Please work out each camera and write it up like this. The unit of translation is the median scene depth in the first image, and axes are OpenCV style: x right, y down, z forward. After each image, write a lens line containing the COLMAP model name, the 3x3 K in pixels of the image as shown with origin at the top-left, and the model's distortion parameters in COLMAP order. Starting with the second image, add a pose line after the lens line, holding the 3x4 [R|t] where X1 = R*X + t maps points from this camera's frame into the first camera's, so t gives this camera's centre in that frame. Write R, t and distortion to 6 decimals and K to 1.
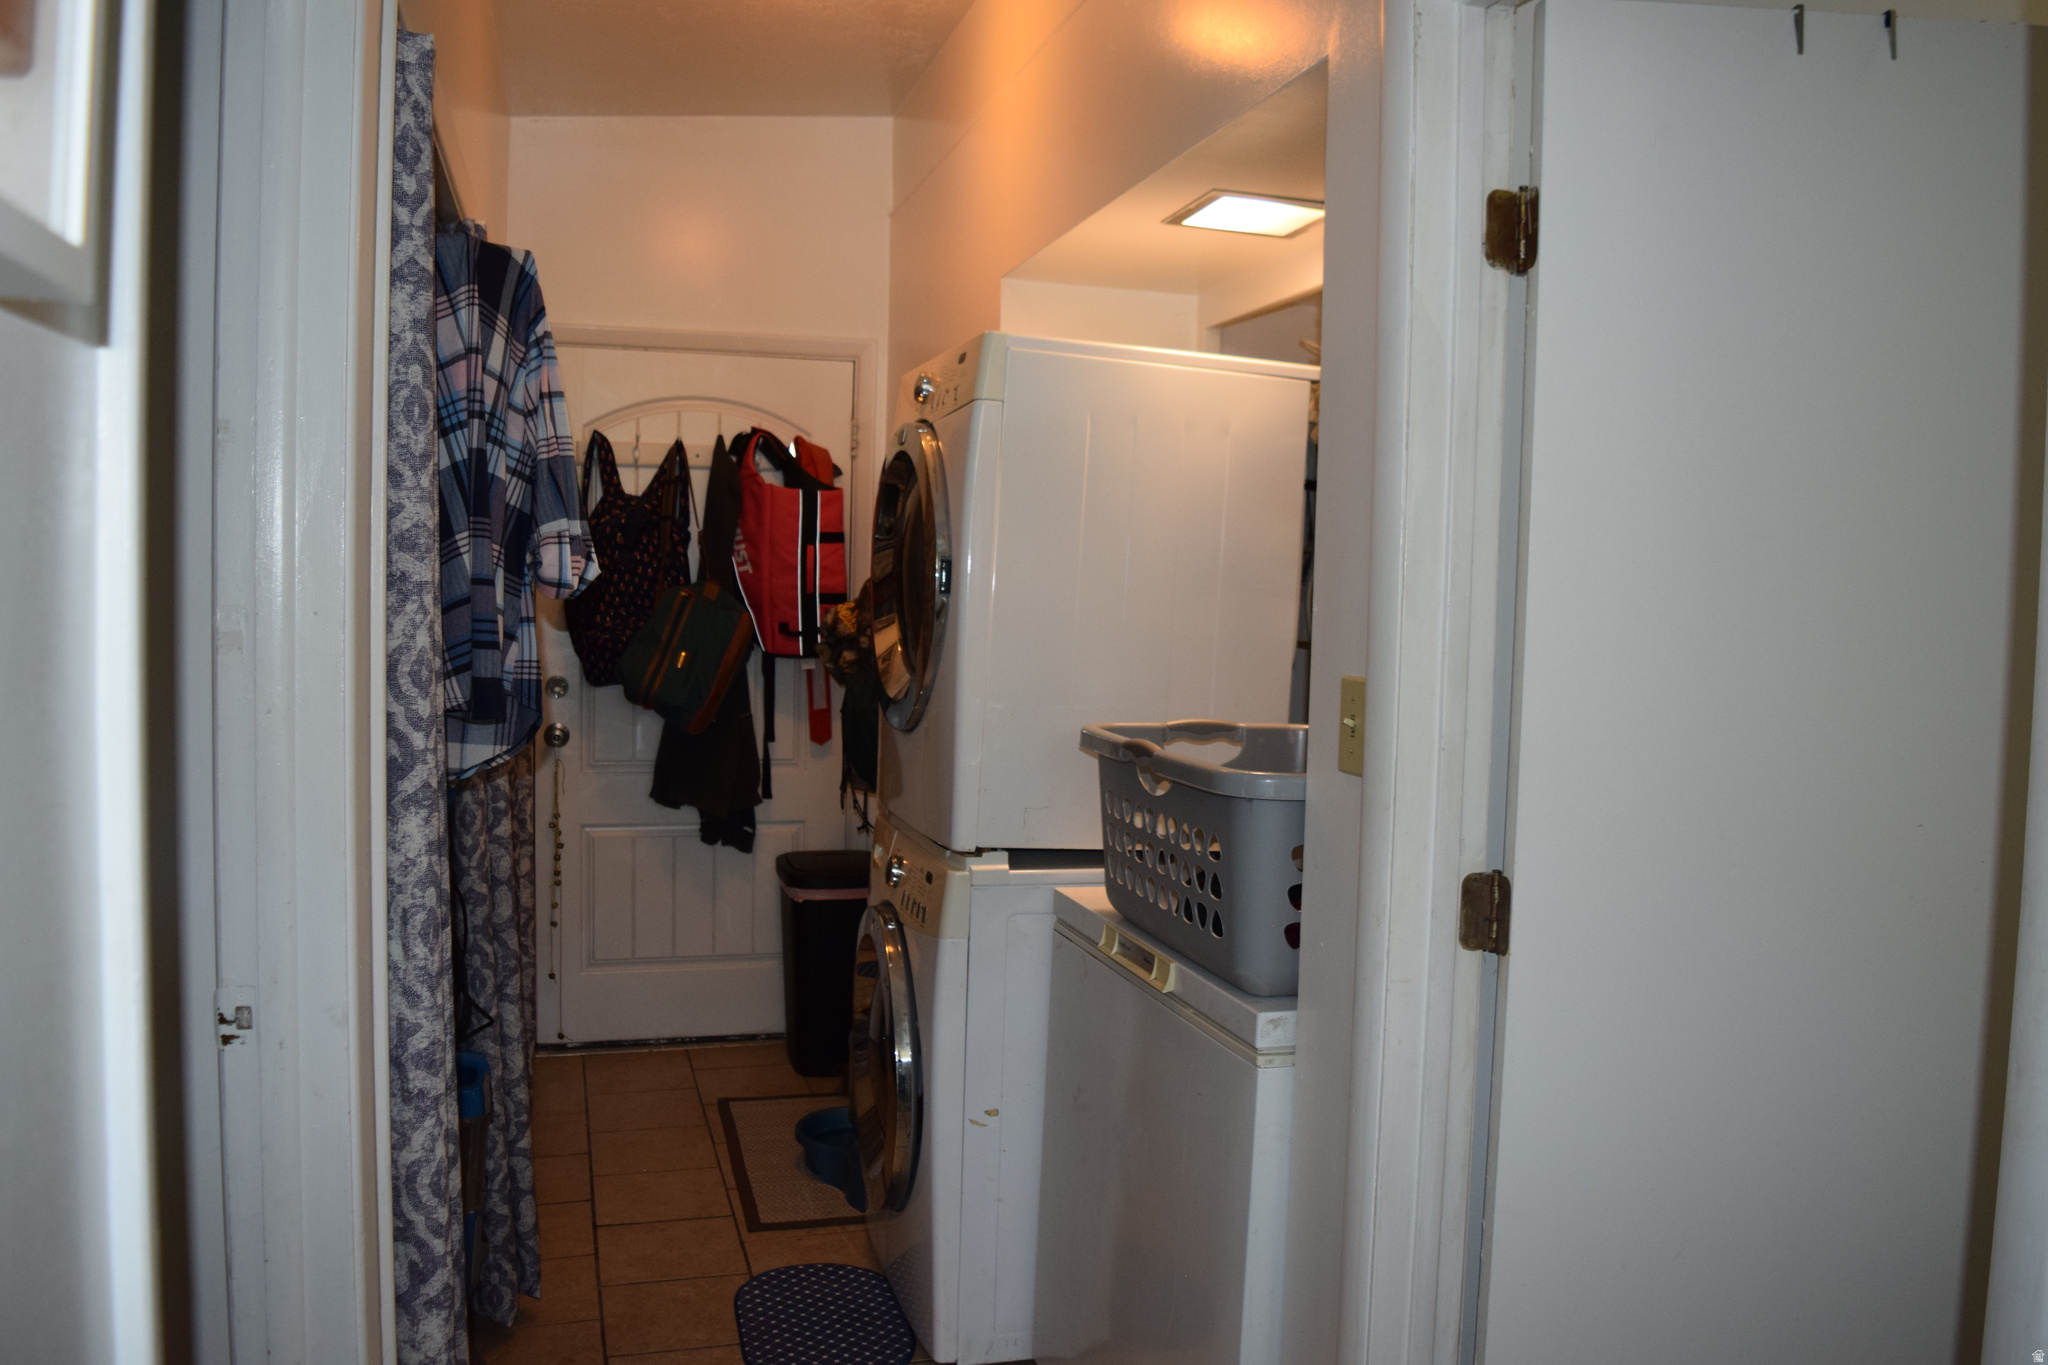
lens RADIAL K [[1601.8, 0, 1023.5], [0, 1601.8, 674.7], [0, 0, 1]] dist [-0.090397, 0.017767]
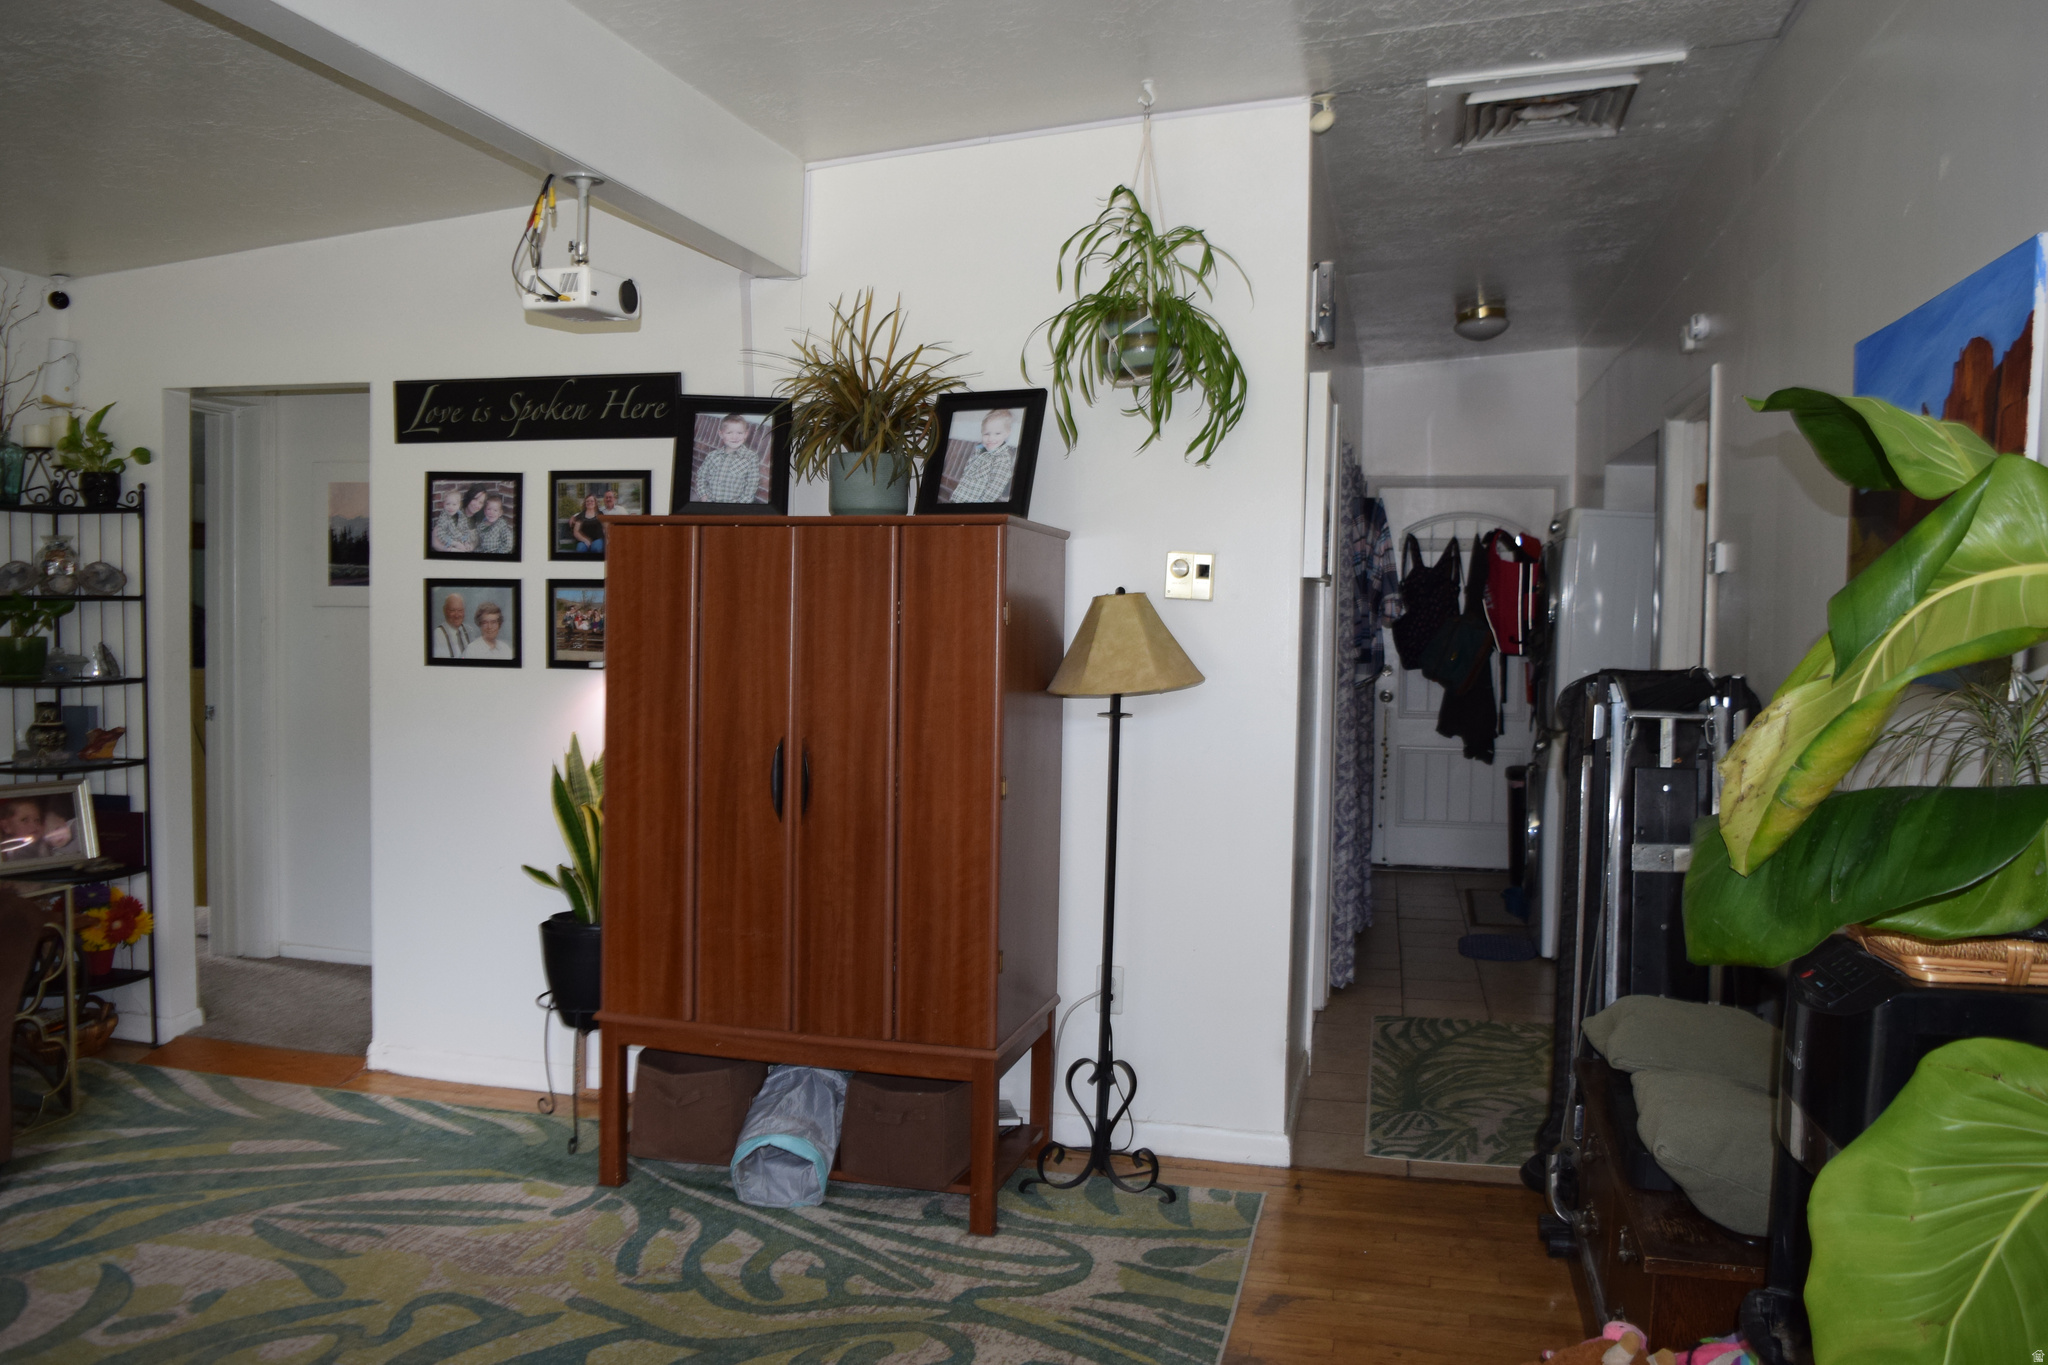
lens RADIAL K [[1601.8, 0, 1019.5], [0, 1601.8, 679.3], [0, 0, 1]] dist [-0.090397, 0.017767]
pose [[0.872963, 0.013846, -0.487590, 0.242179], [-0.020629, 0.999751, -0.008543, 0.043673], [0.487351, 0.017517, 0.873031, -0.845085]]
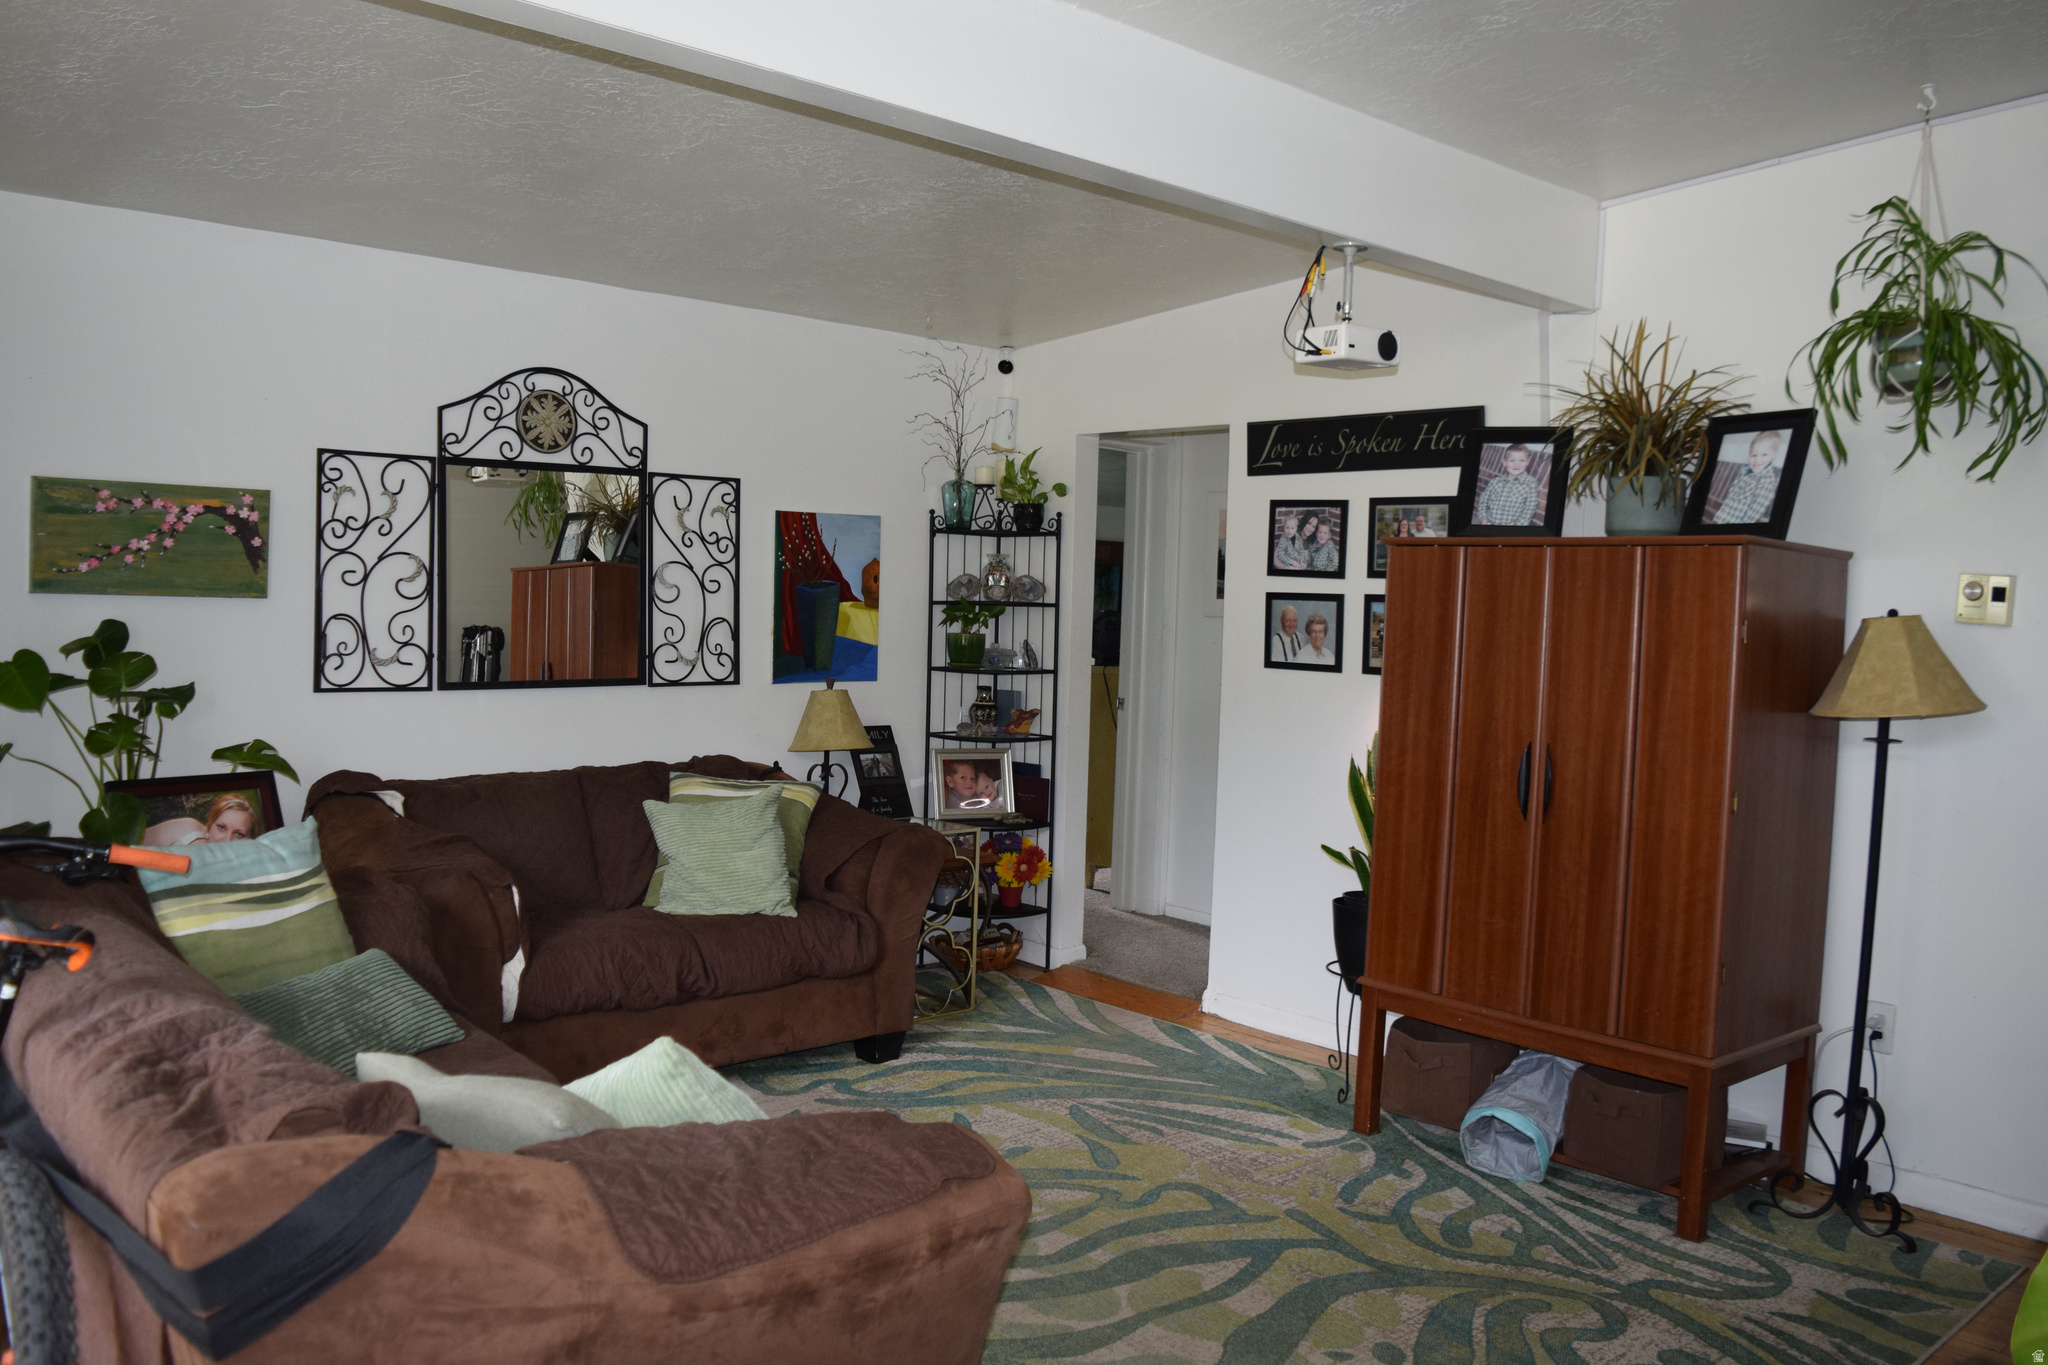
lens RADIAL K [[1601.8, 0, 1023.0], [0, 1601.8, 675.9], [0, 0, 1]] dist [-0.090397, 0.017767]
pose [[0.448201, 0.033146, -0.893318, 0.458082], [-0.068541, 0.997645, 0.002628, 0.051561], [0.891301, 0.060051, 0.449417, -0.831772]]
